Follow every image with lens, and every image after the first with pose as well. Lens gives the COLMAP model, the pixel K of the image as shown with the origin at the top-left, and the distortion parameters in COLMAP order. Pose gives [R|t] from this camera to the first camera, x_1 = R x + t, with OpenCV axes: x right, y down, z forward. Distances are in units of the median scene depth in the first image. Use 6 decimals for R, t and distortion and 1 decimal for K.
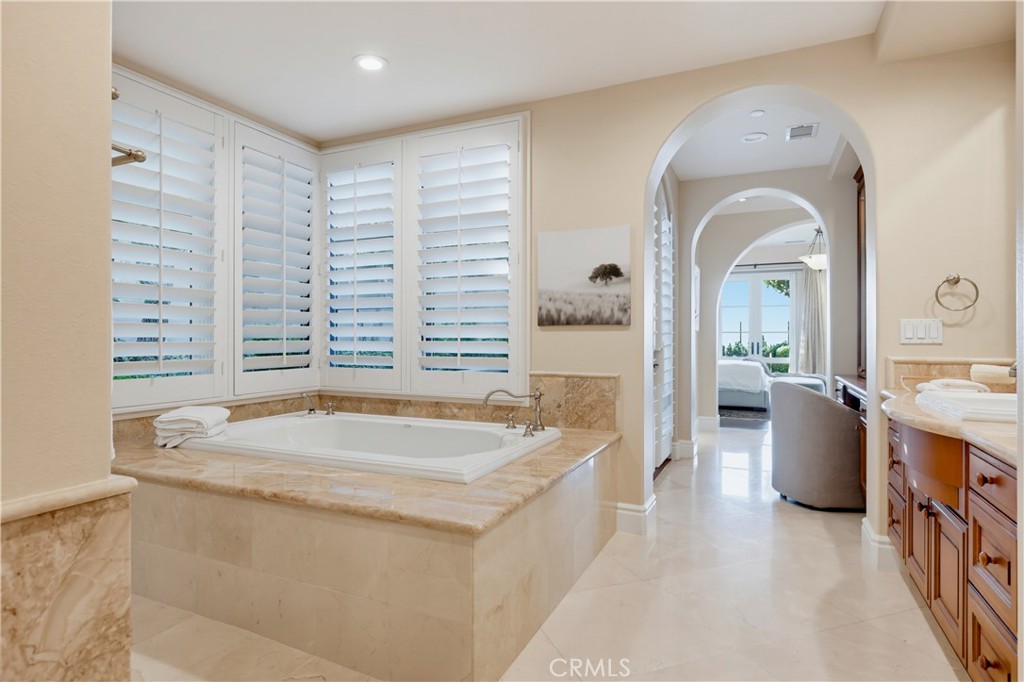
lens RADIAL K [[558.5, 0, 508.3], [0, 558.5, 334.8], [0, 0, 1]] dist [0.002206, -0.000641]
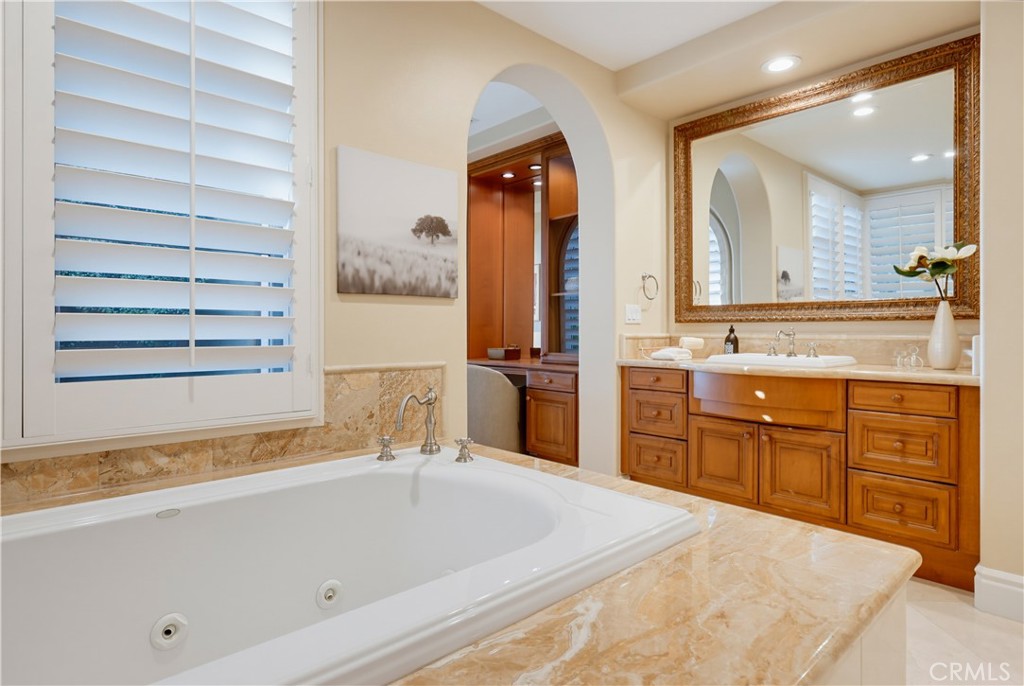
lens RADIAL K [[558.5, 0, 512.6], [0, 558.5, 336.1], [0, 0, 1]] dist [0.002206, -0.000641]
pose [[0.377394, -0.010020, 0.925999, -0.468079], [-0.005614, 0.999898, 0.013108, 0.023629], [-0.926036, -0.010146, 0.377299, 0.604954]]
